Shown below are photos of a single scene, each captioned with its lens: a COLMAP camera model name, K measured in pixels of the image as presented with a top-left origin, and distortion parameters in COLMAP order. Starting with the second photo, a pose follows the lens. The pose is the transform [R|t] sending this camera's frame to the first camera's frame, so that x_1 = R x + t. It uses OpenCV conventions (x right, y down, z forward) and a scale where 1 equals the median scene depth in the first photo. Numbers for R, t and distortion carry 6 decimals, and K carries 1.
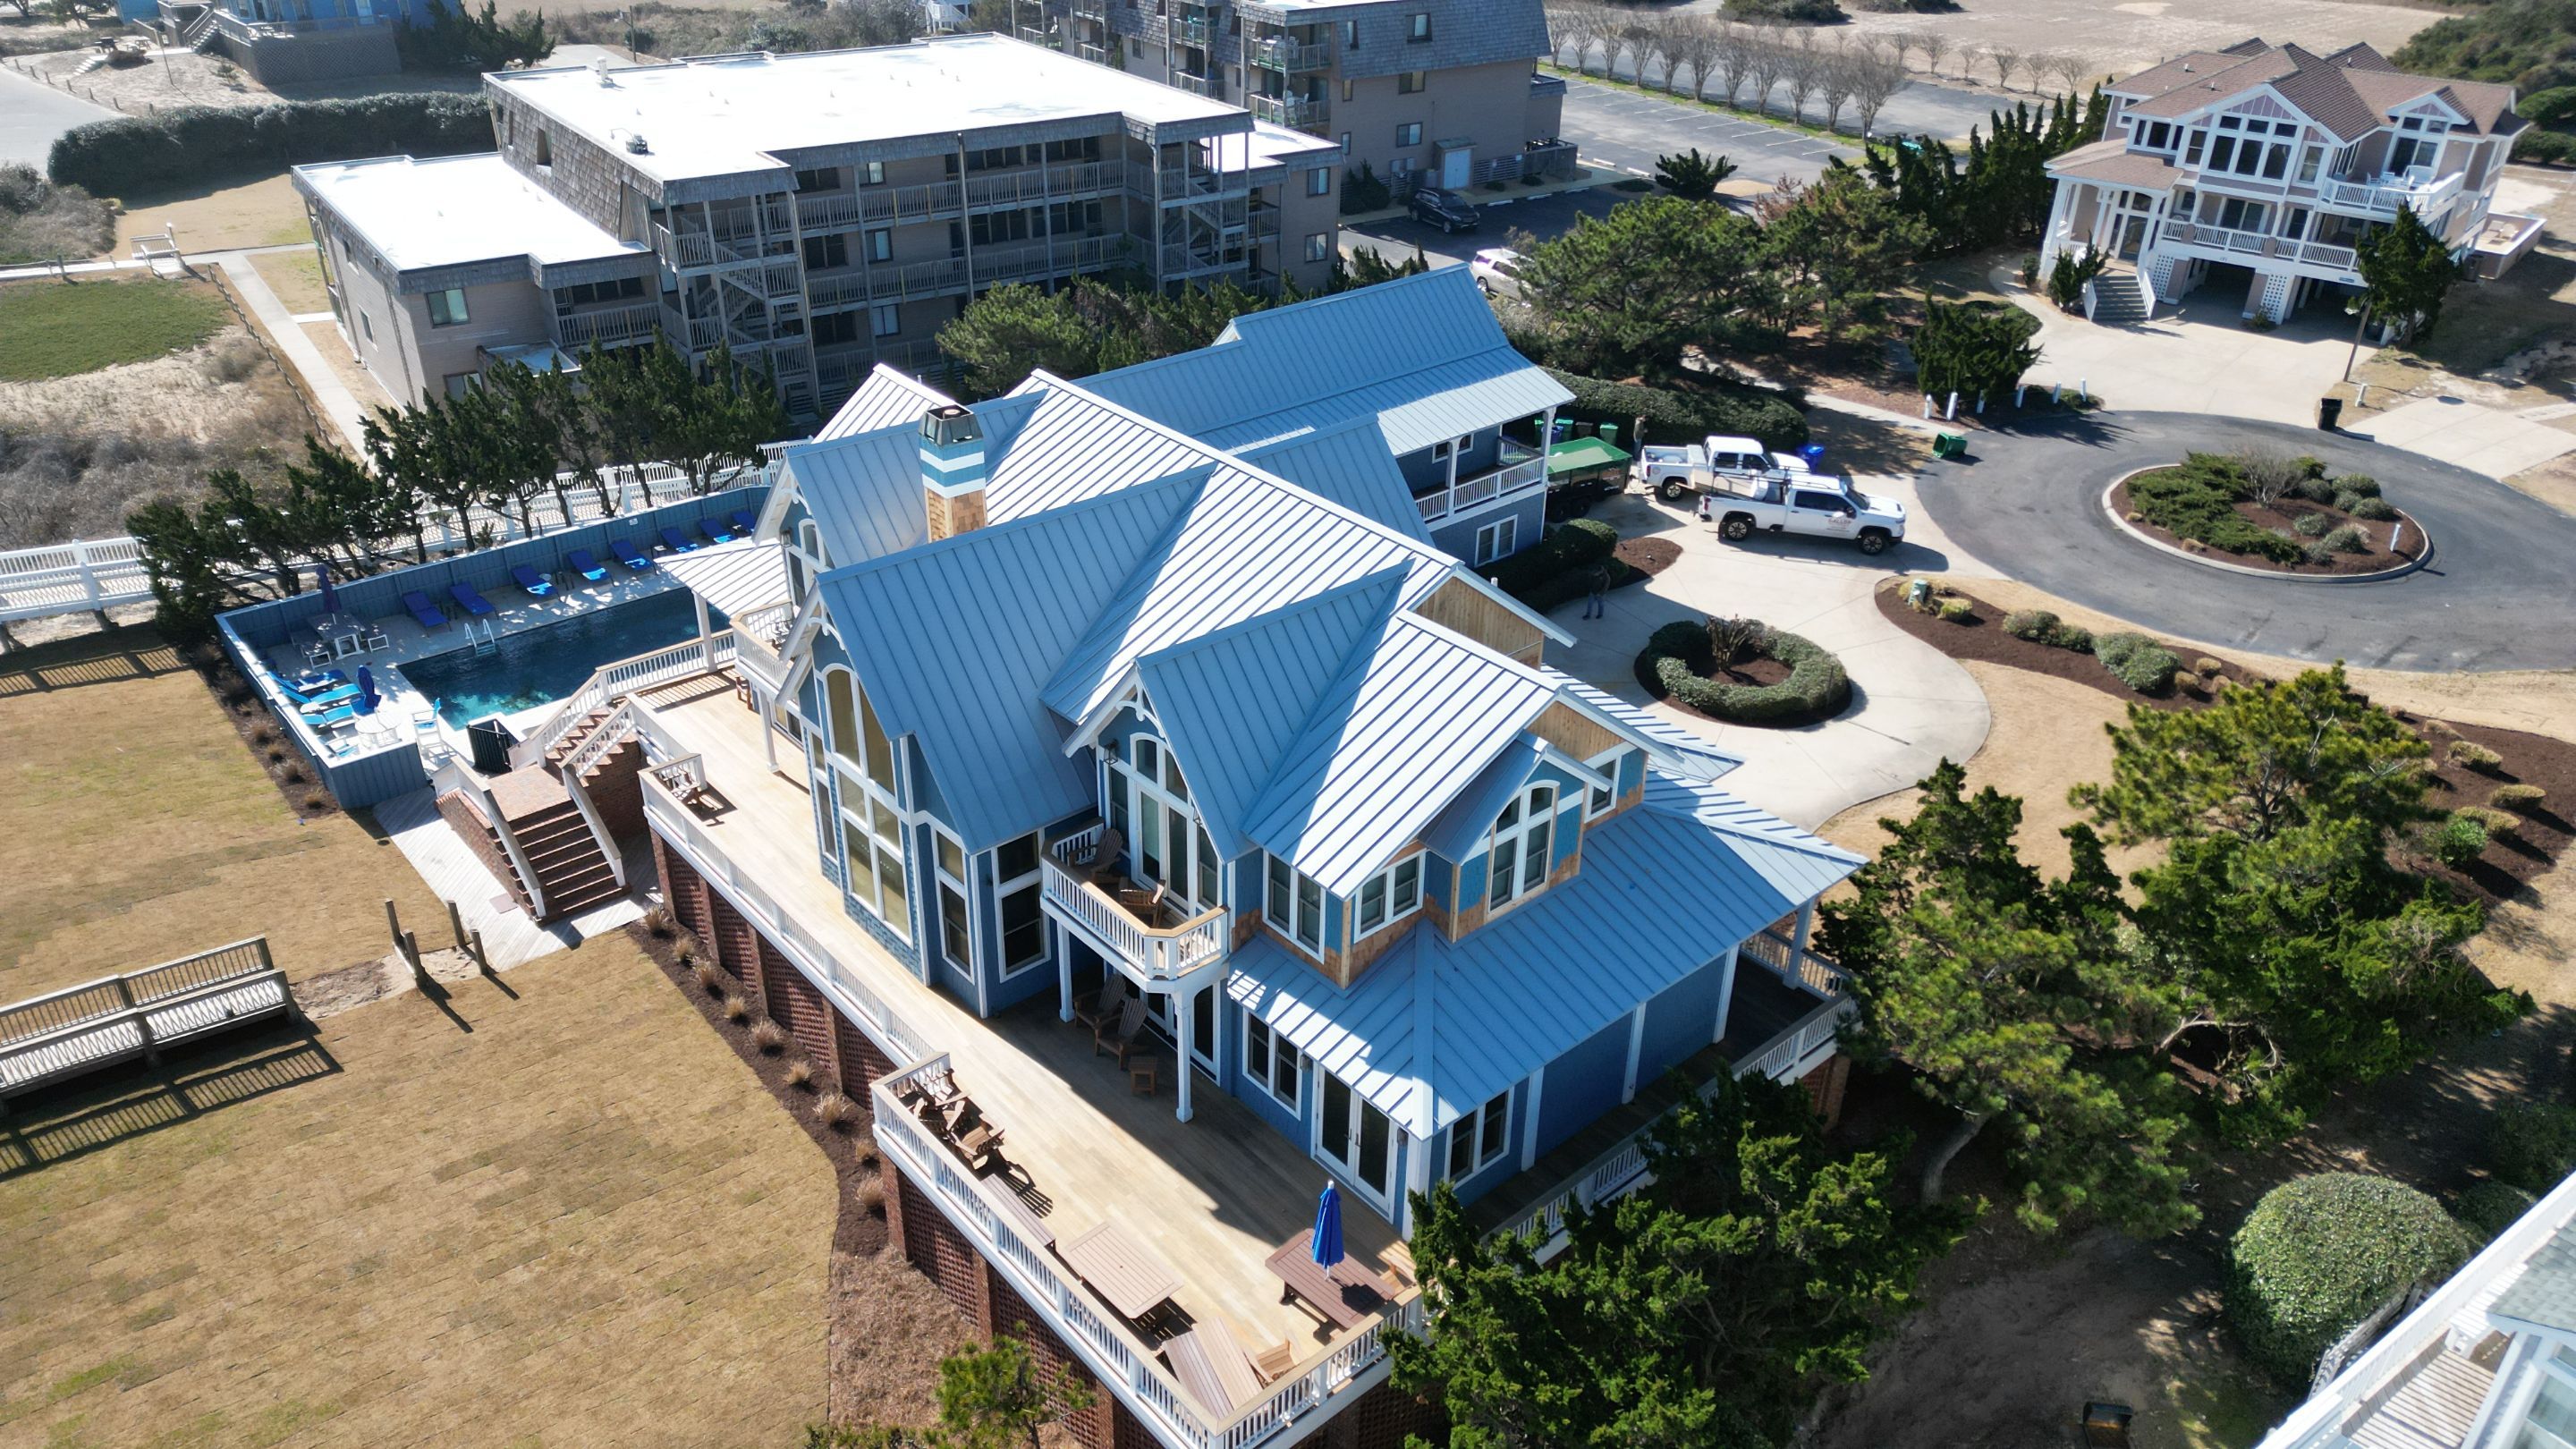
lens RADIAL K [[1788.8, 0, 1288.0], [0, 1788.8, 724.5], [0, 0, 1]] dist [0.070602, -0.063975]
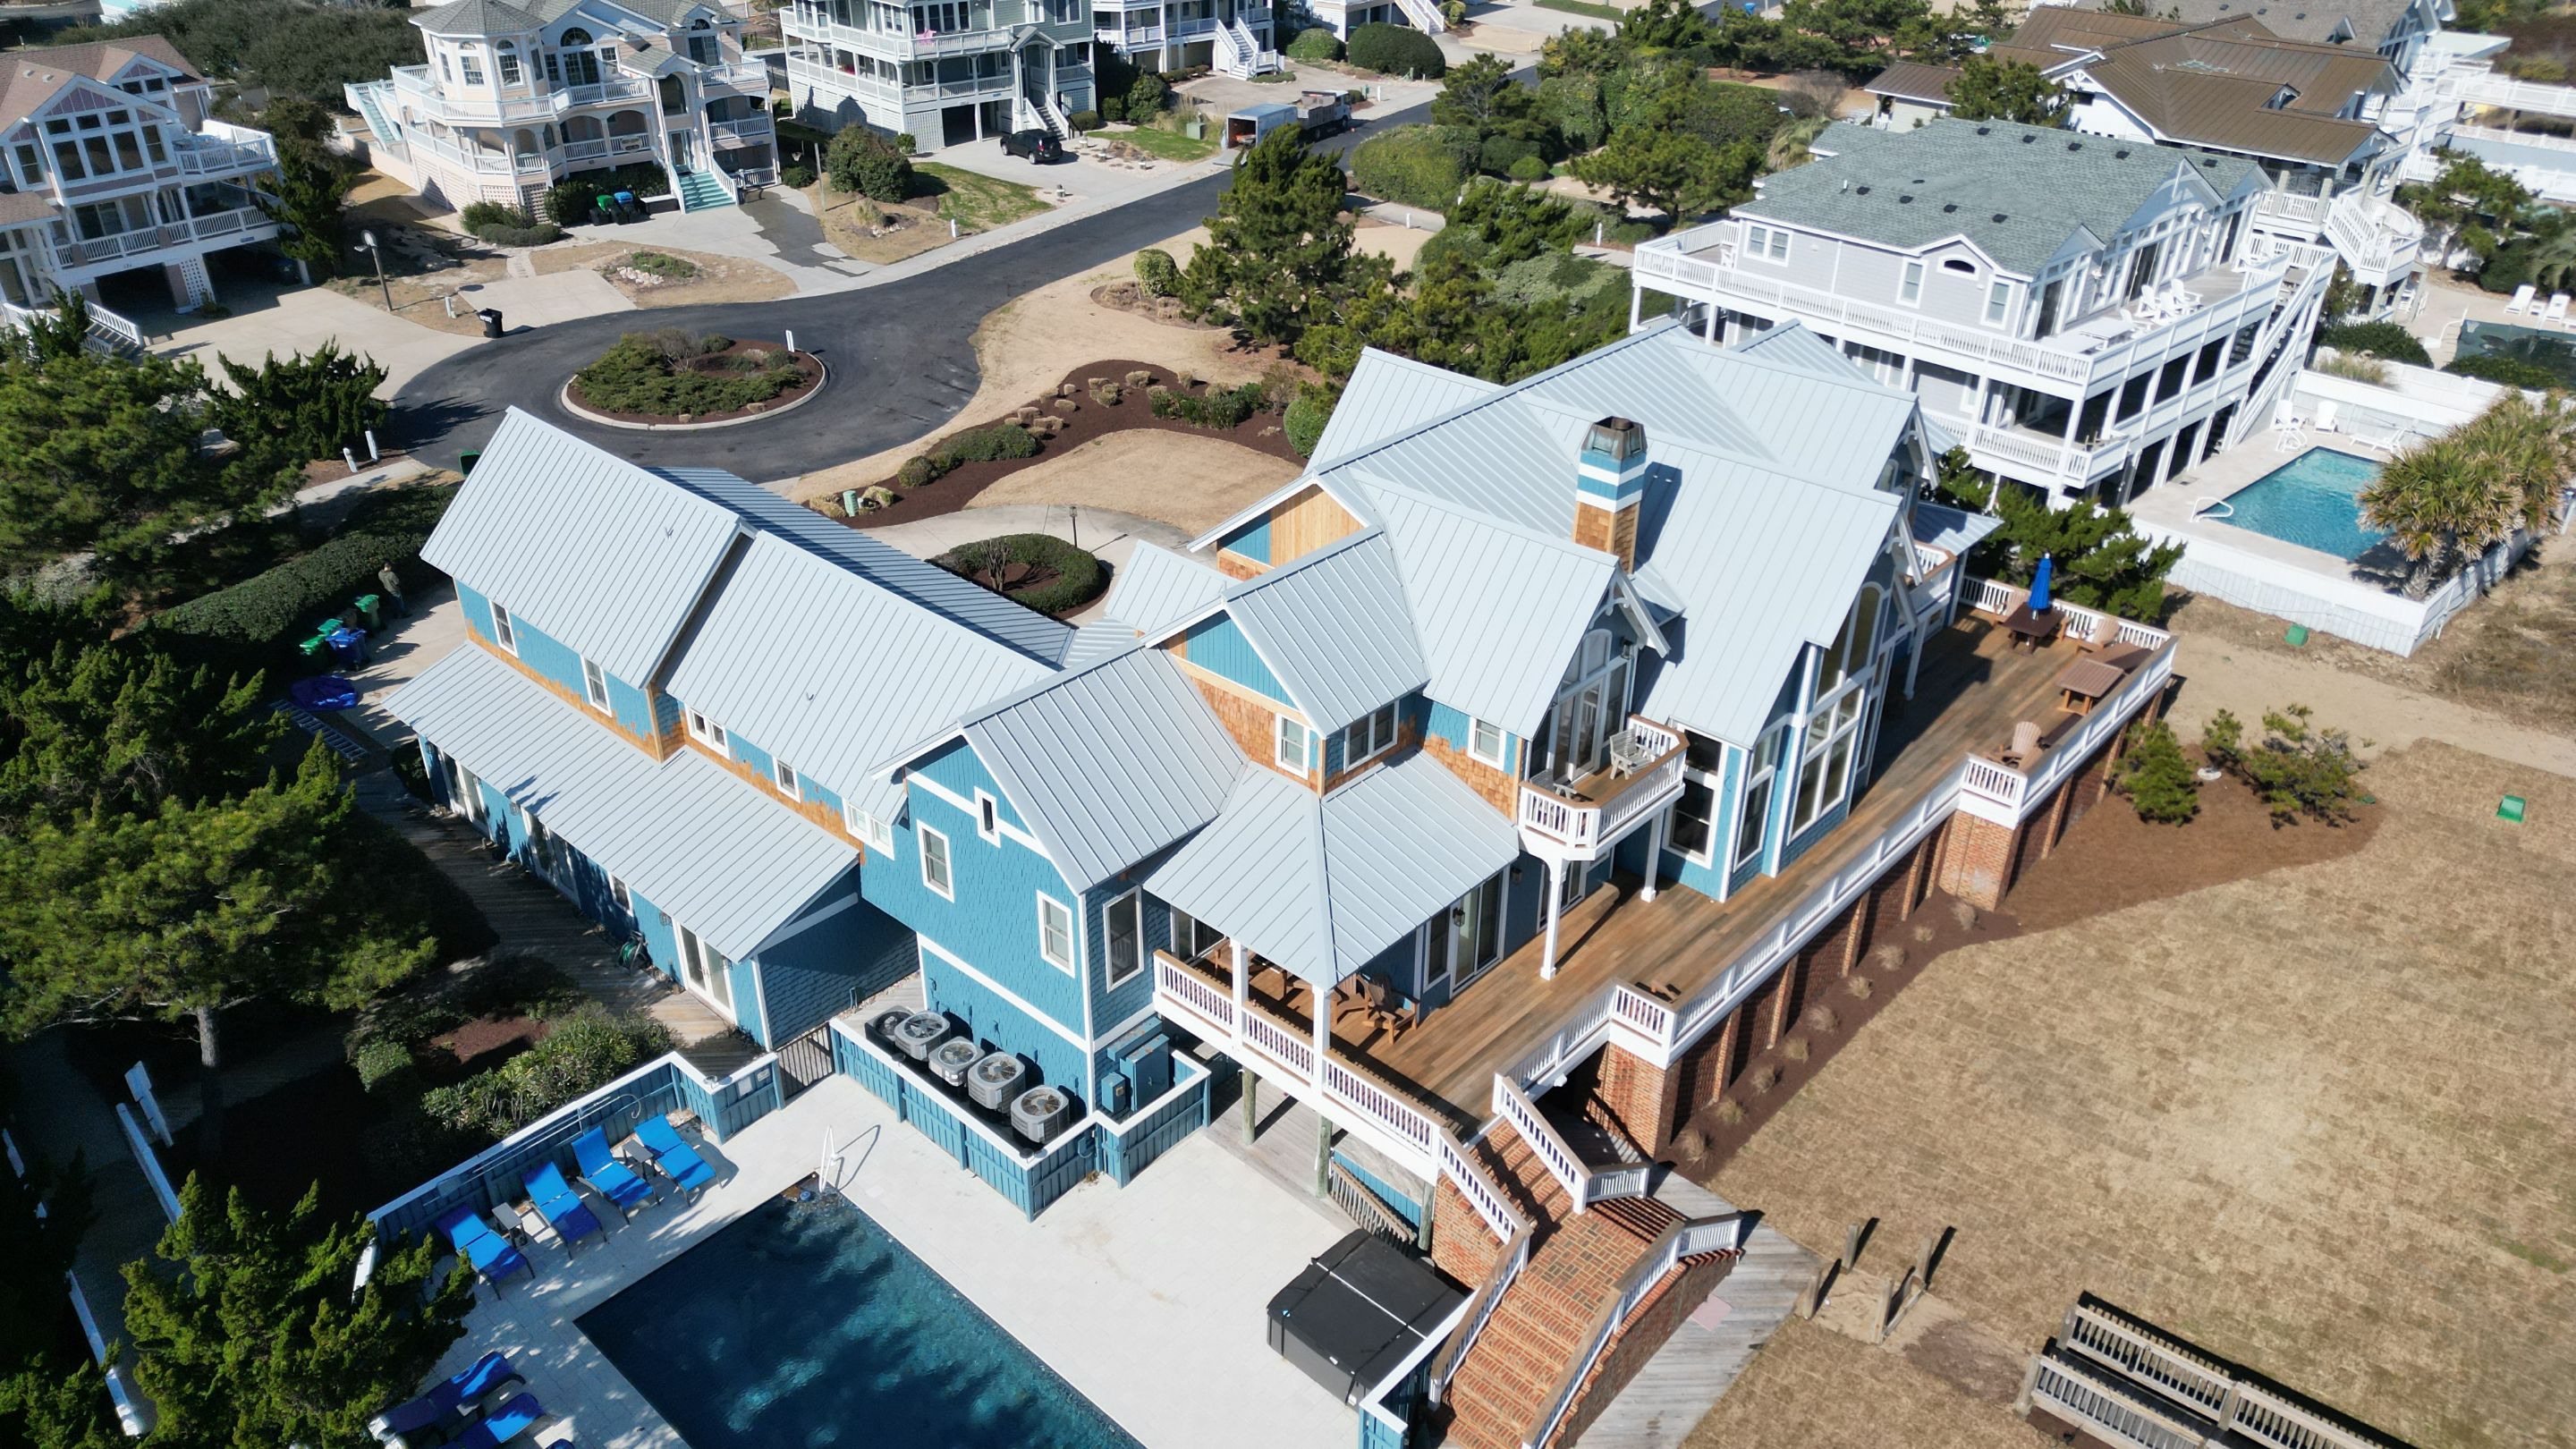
lens RADIAL K [[1788.8, 0, 1288.0], [0, 1788.8, 724.5], [0, 0, 1]] dist [0.070602, -0.063975]
pose [[-0.118533, -0.508149, 0.853074, -0.596560], [0.479612, 0.722964, 0.497288, -0.345084], [-0.869438, 0.468090, 0.158019, 0.589056]]
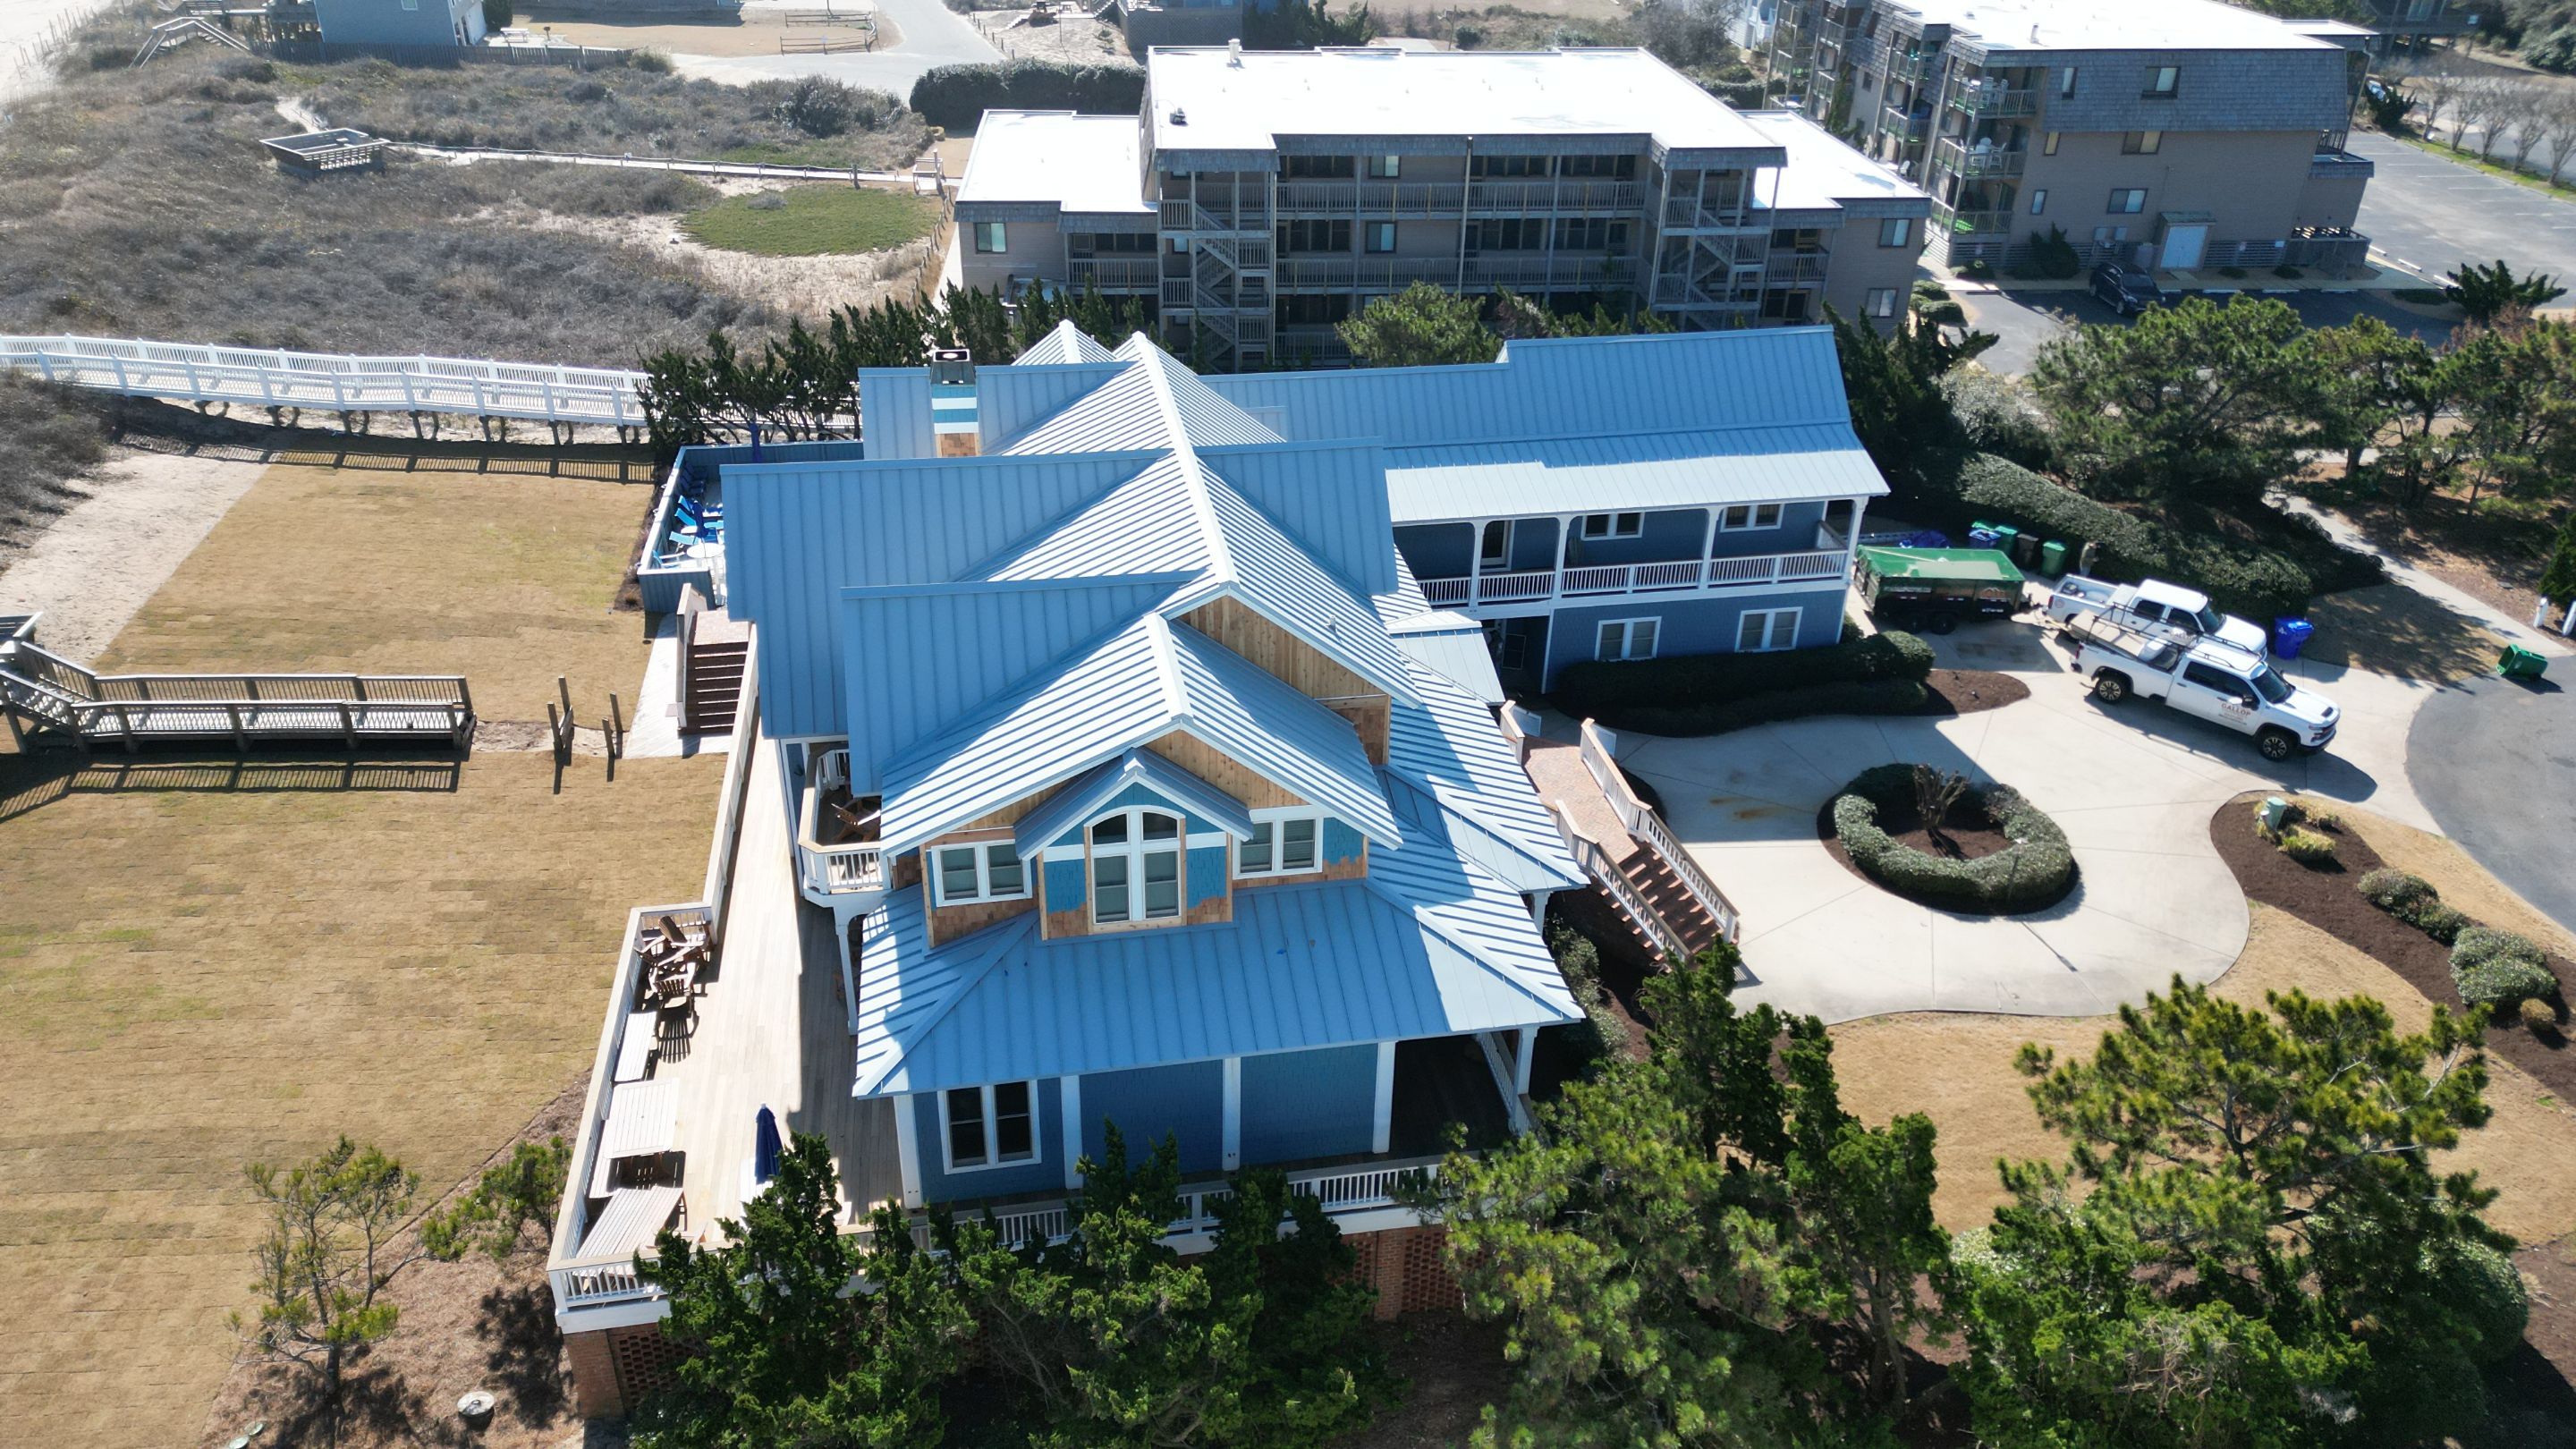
lens RADIAL K [[1788.8, 0, 1288.0], [0, 1788.8, 724.5], [0, 0, 1]] dist [0.070602, -0.063975]
pose [[0.858838, 0.251823, -0.446075, 0.287291], [-0.255832, 0.965301, 0.052383, -0.037189], [0.443788, 0.069132, 0.893461, 0.074162]]
